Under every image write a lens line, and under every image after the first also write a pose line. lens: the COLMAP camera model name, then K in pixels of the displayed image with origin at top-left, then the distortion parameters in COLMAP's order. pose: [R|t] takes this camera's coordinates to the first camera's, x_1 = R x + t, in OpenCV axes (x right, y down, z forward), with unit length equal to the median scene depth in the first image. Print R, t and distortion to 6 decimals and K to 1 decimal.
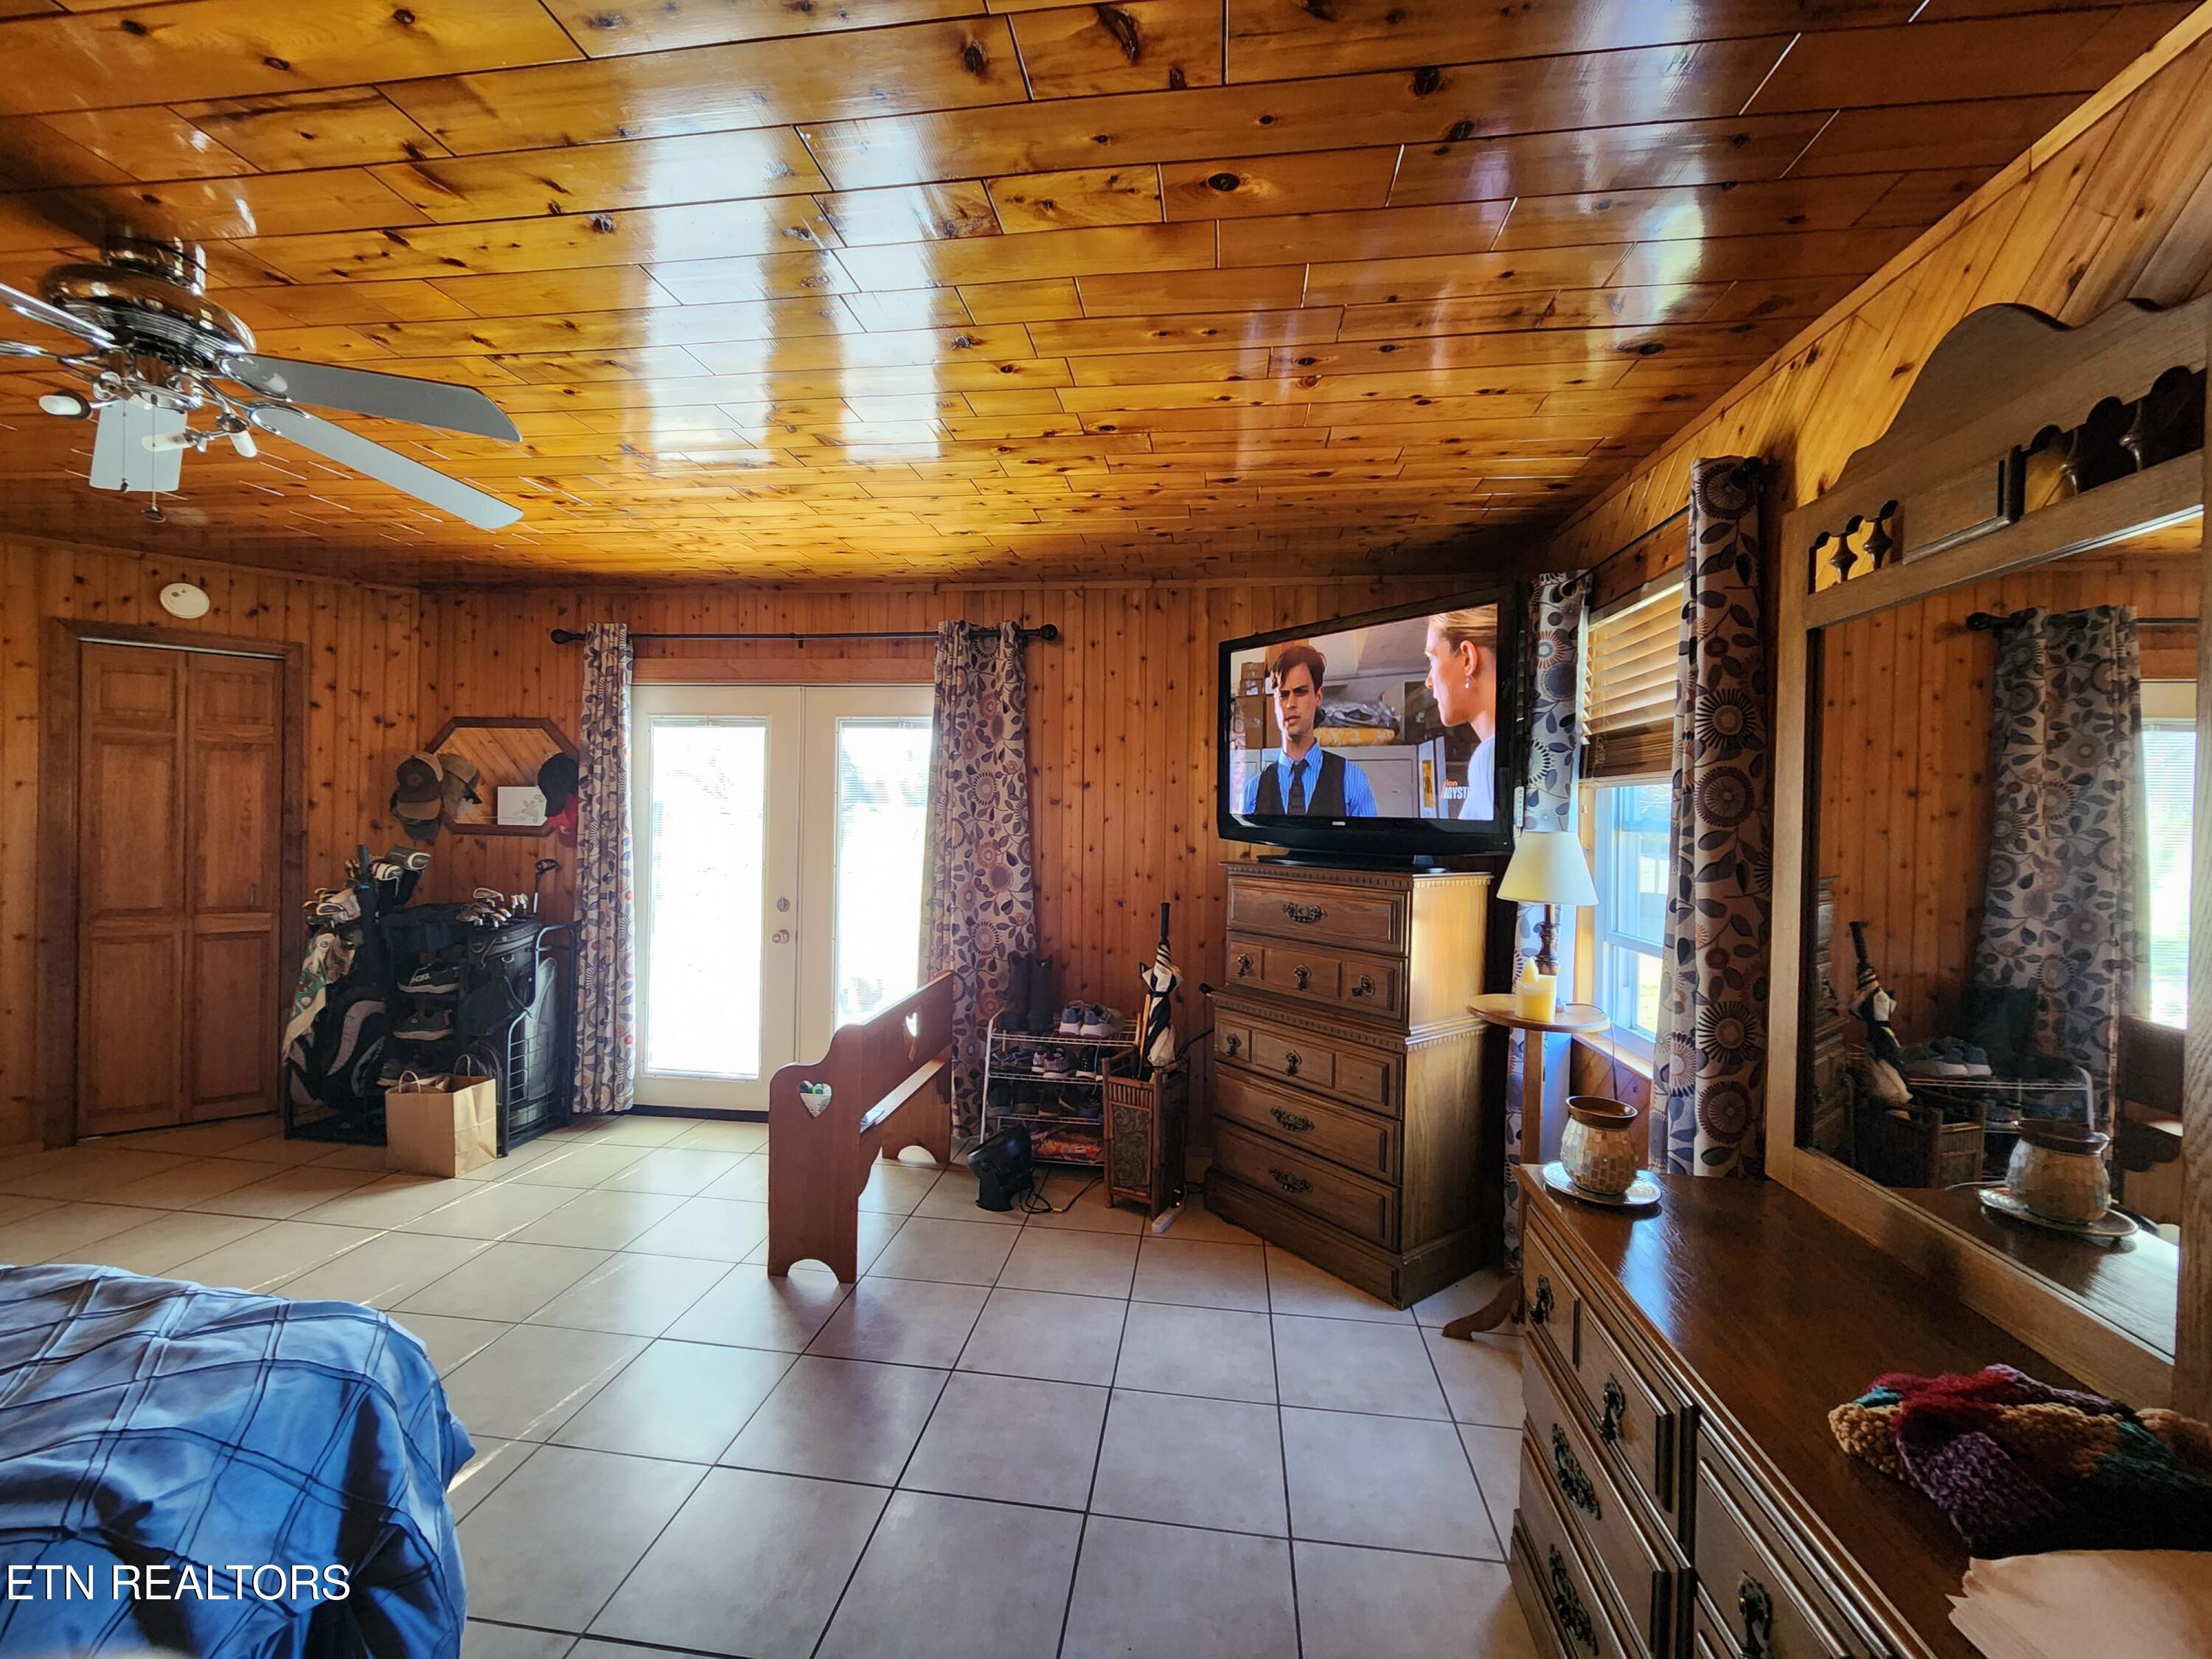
lens RADIAL K [[901.4, 0, 1101.4], [0, 901.4, 821.3], [0, 0, 1]] dist [0.007633, -0.004054]
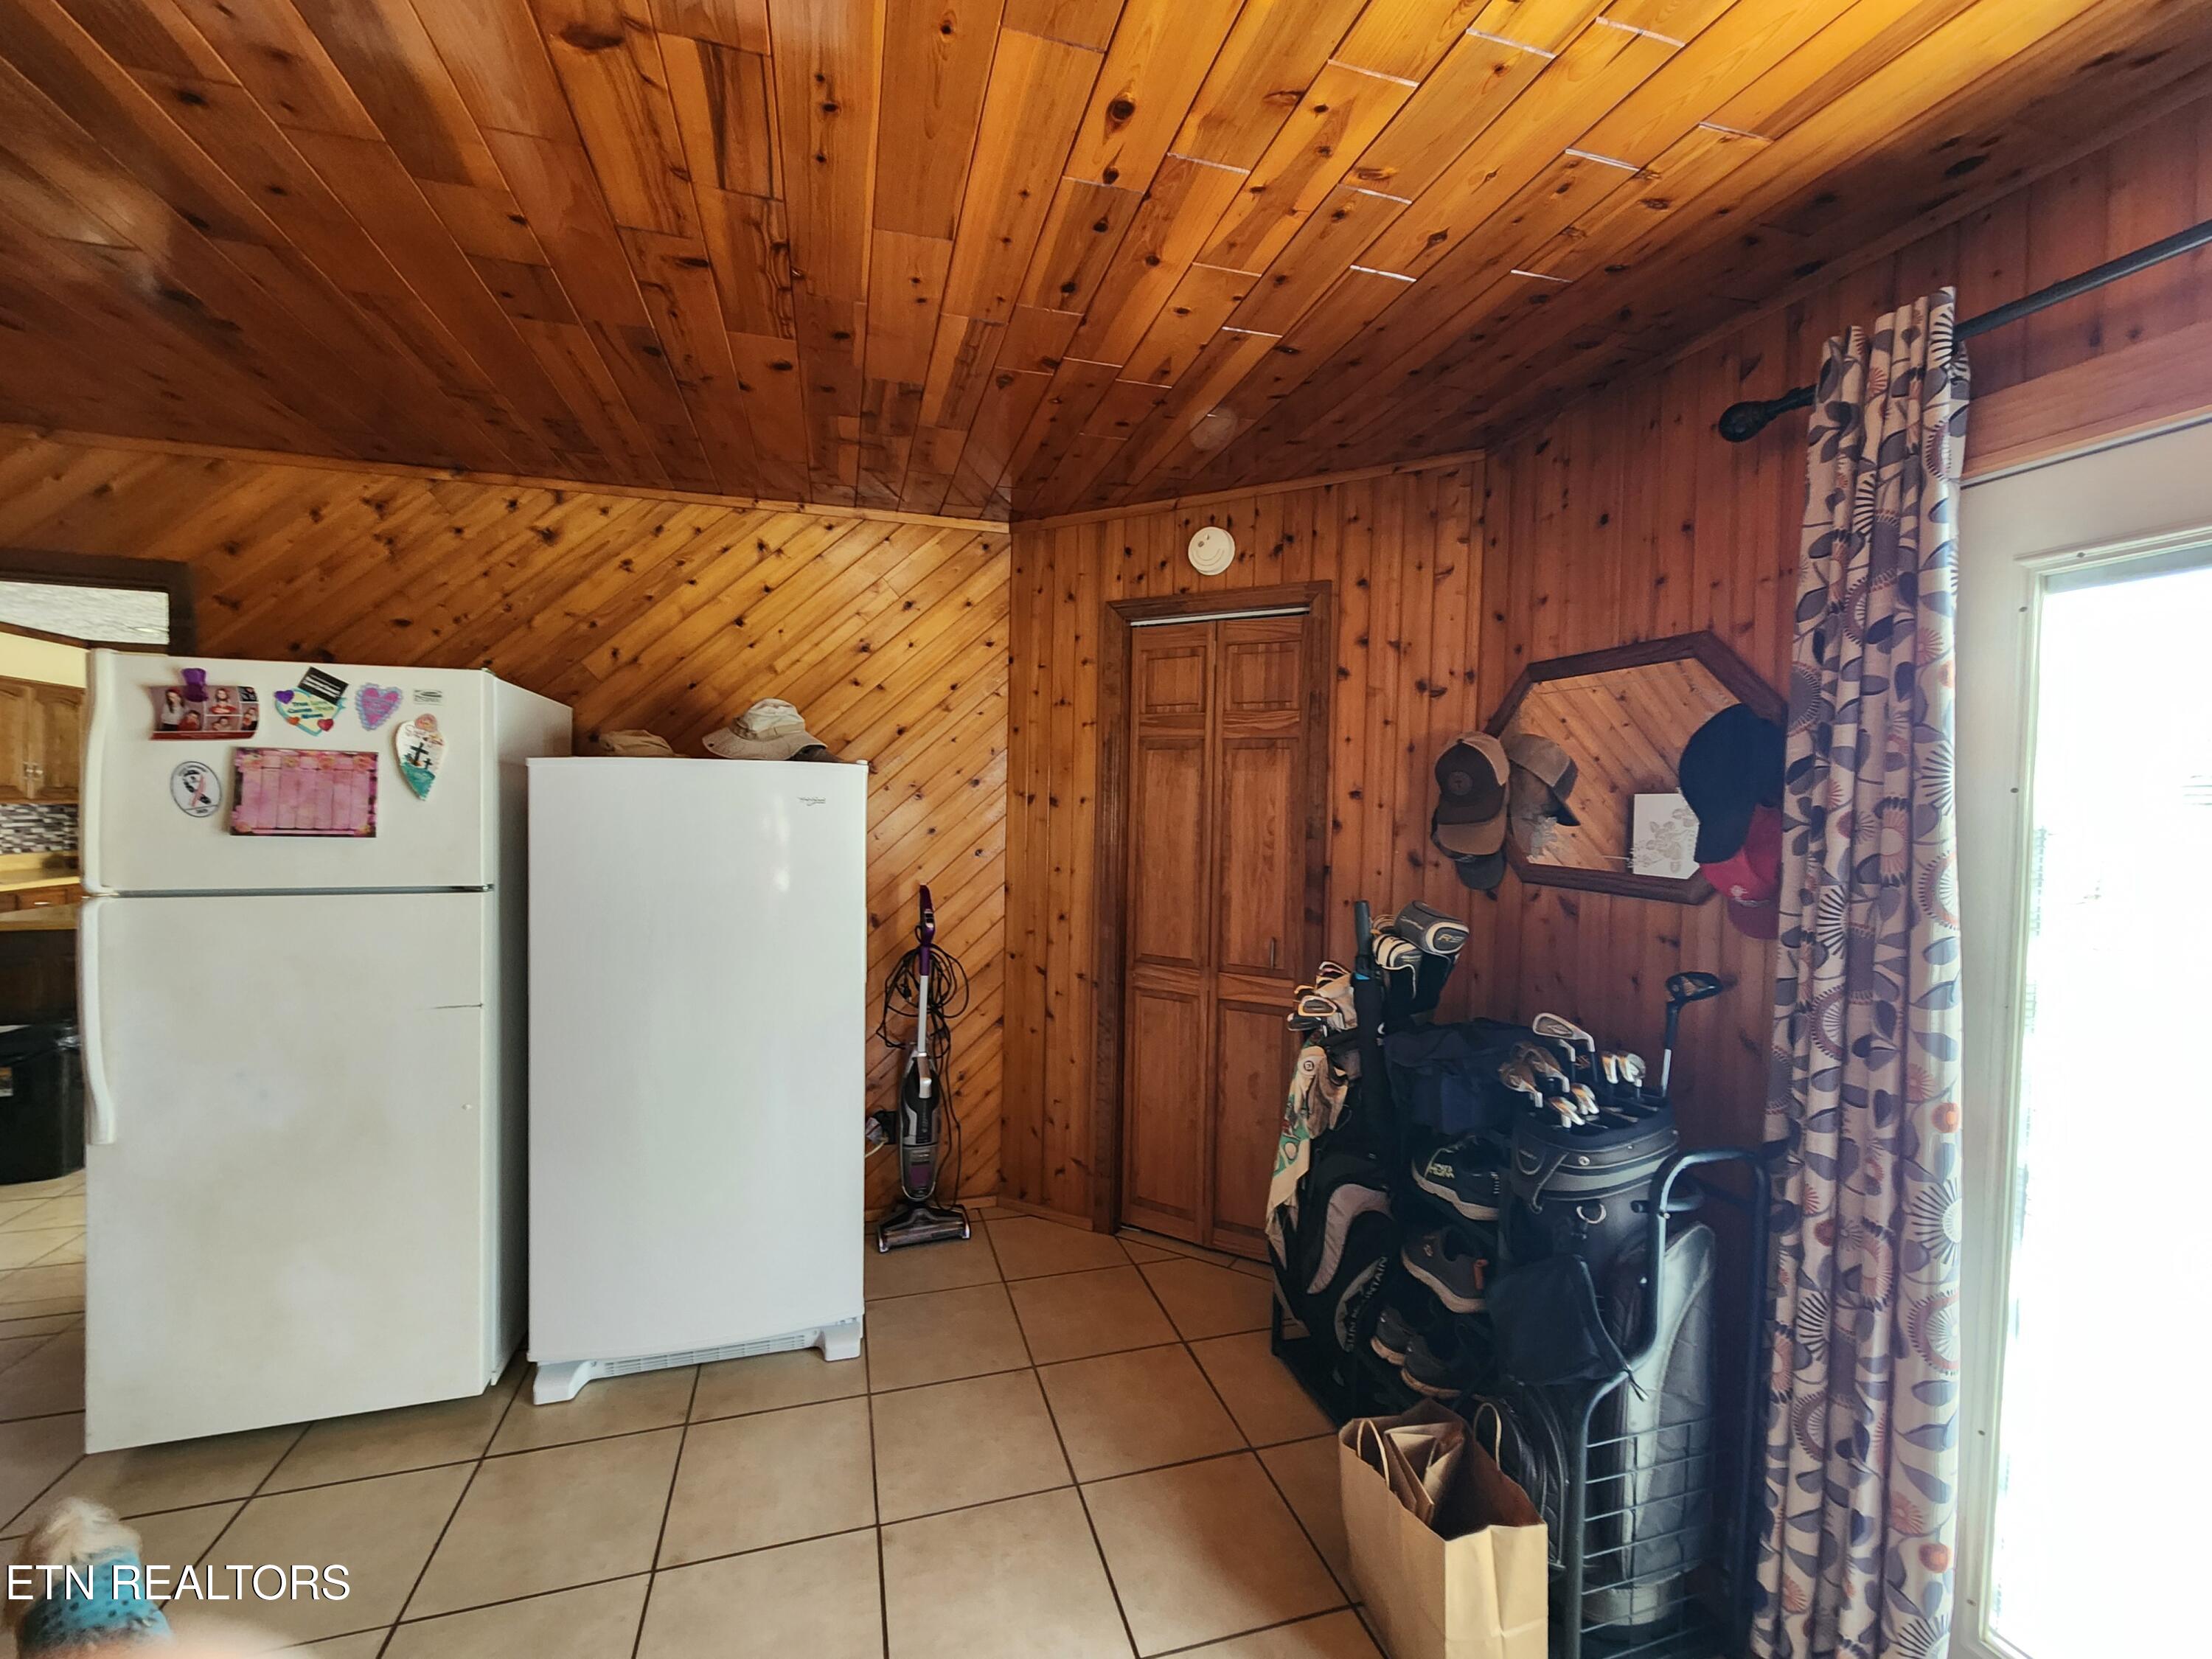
lens RADIAL K [[903.5, 0, 1100.7], [0, 903.5, 825.4], [0, 0, 1]] dist [0.007235, -0.003634]
pose [[0.404389, 0.011799, -0.914511, -0.350269], [-0.017981, 0.999826, 0.004949, -0.019327], [0.914410, 0.014442, 0.404531, 0.589808]]
